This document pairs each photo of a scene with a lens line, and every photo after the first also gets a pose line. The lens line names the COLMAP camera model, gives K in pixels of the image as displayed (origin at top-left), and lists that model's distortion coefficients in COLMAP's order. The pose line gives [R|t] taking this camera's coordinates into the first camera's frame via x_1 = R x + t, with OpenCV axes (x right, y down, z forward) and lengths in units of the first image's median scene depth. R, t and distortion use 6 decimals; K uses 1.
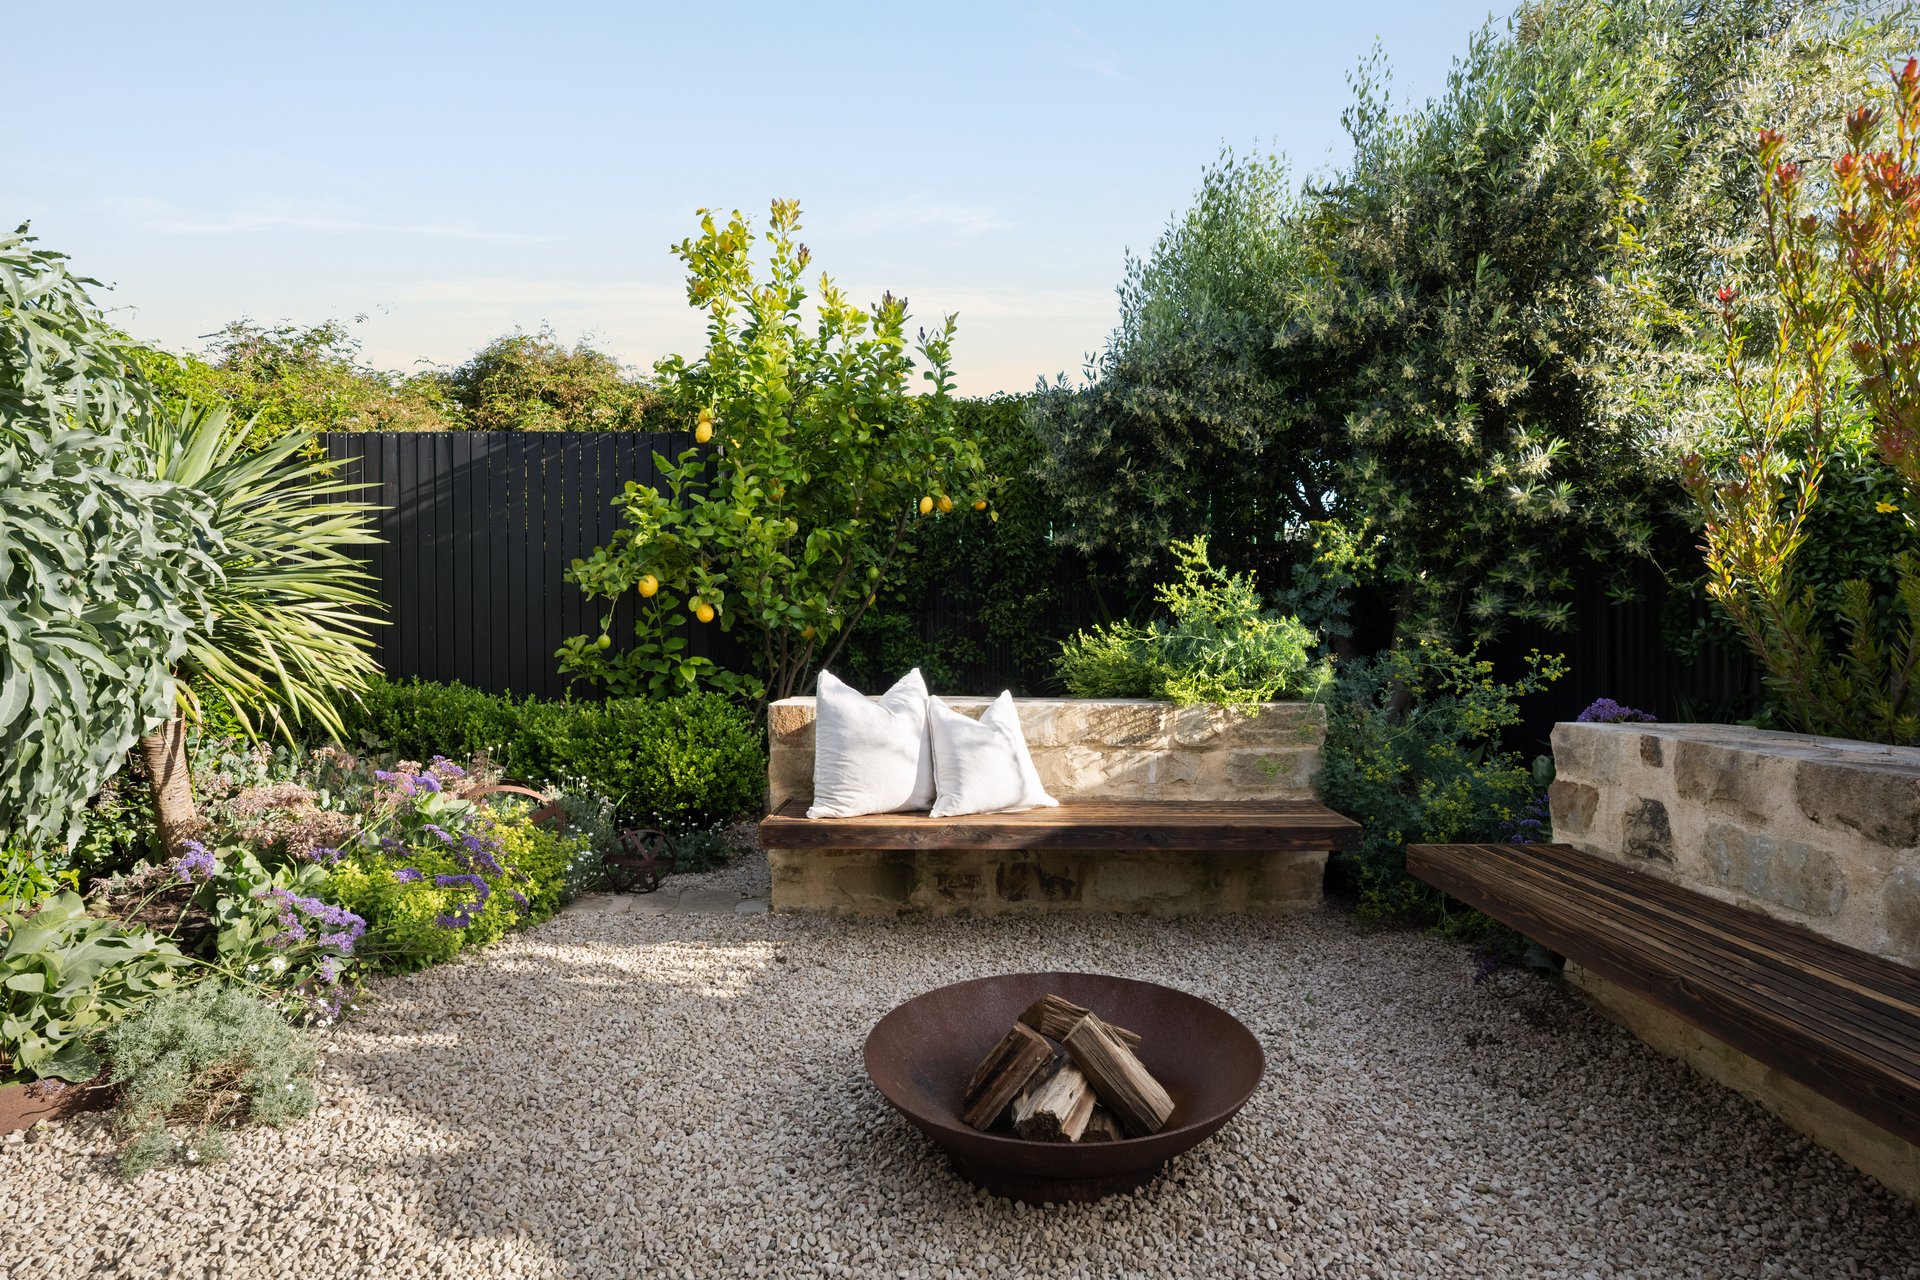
lens RADIAL K [[938.8, 0, 957.5], [0, 938.8, 640.6], [0, 0, 1]] dist [-0.015730, 0.006541]
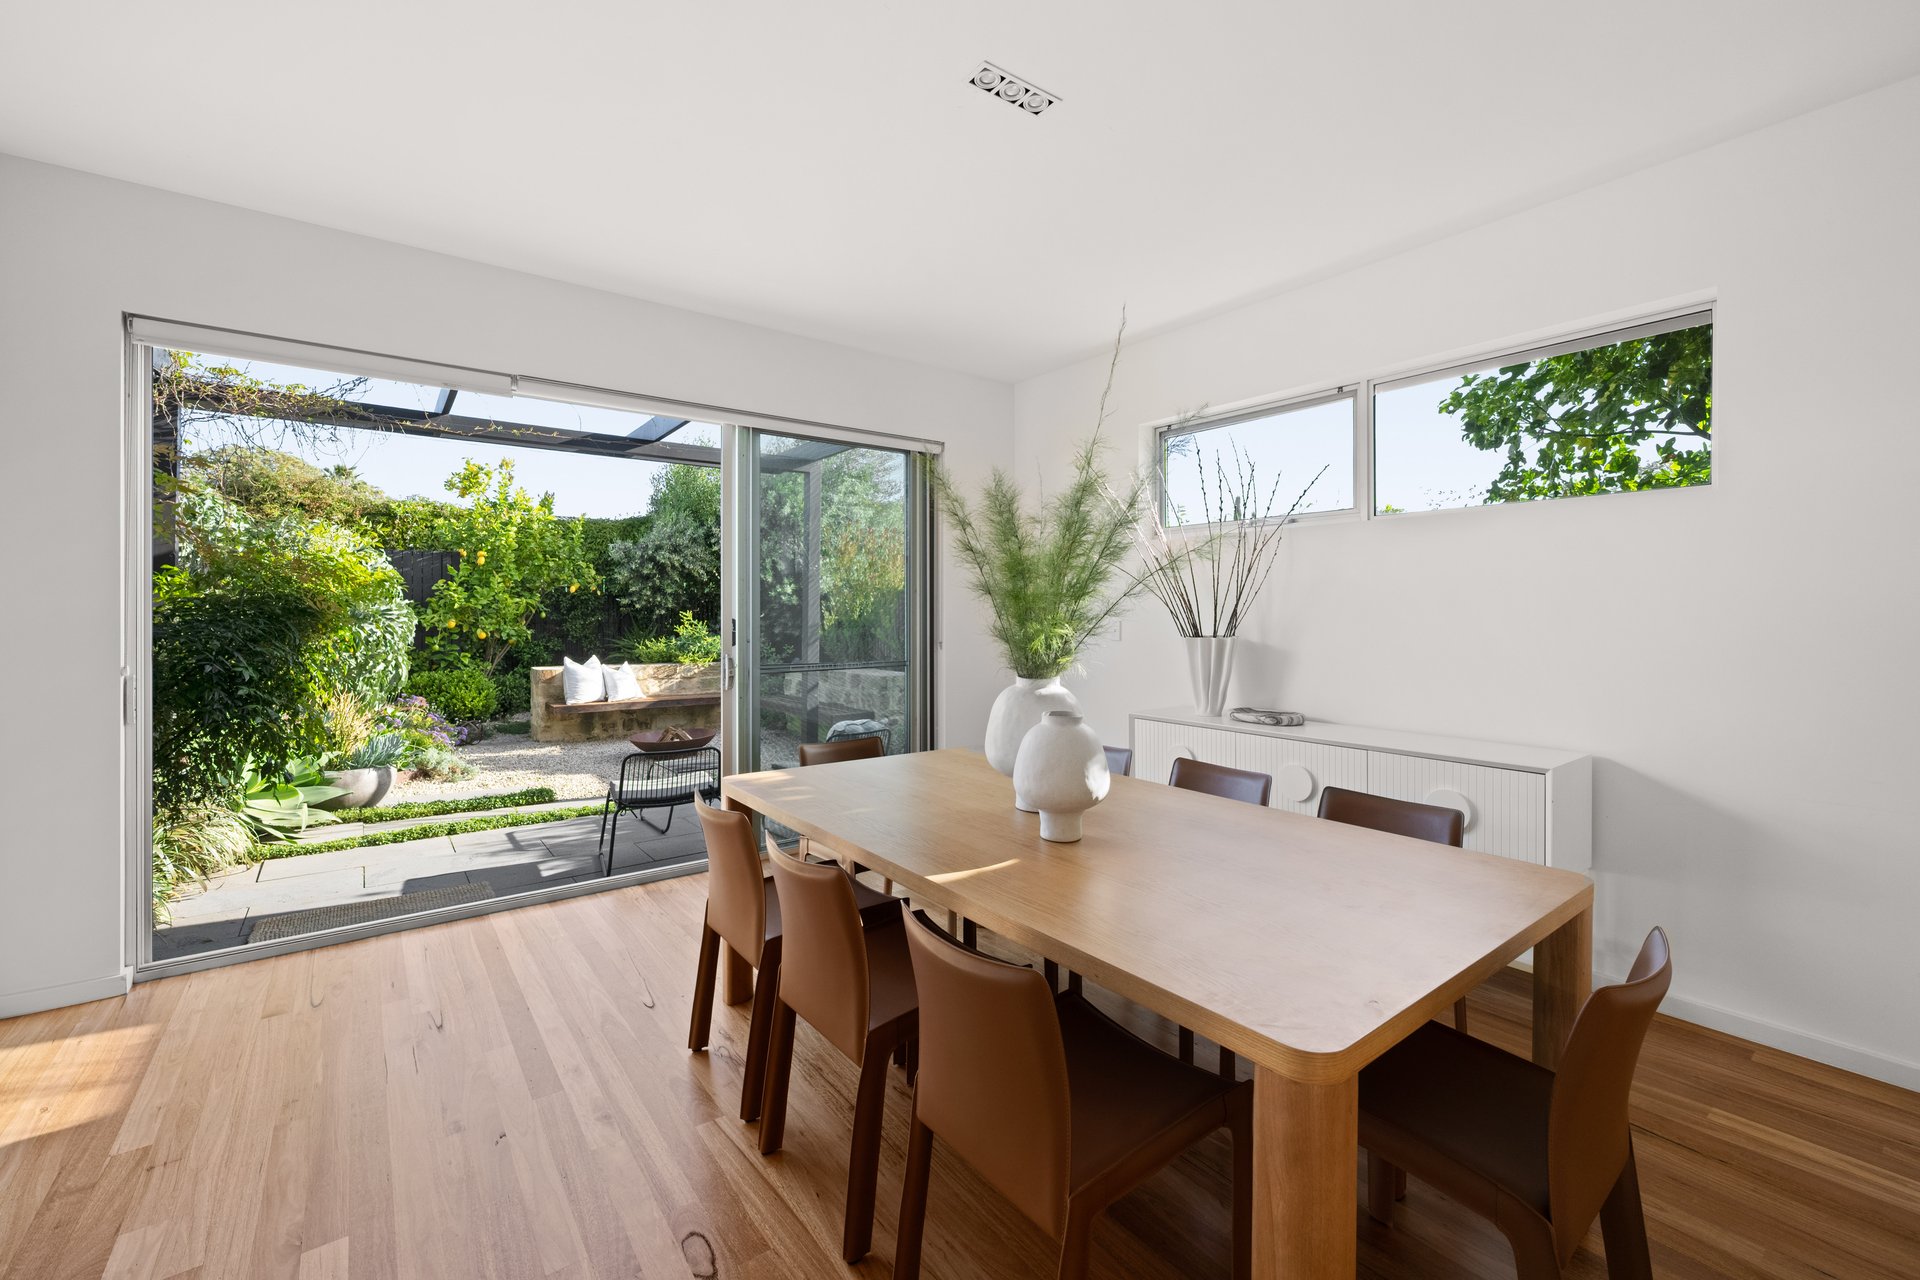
lens RADIAL K [[825.1, 0, 976.2], [0, 825.1, 615.1], [0, 0, 1]] dist [-0.016654, -0.000134]
pose [[0.793516, -0.003817, 0.608537, -0.667744], [0.004688, 0.999989, 0.000159, -0.092434], [-0.608531, 0.002726, 0.793525, -1.804711]]
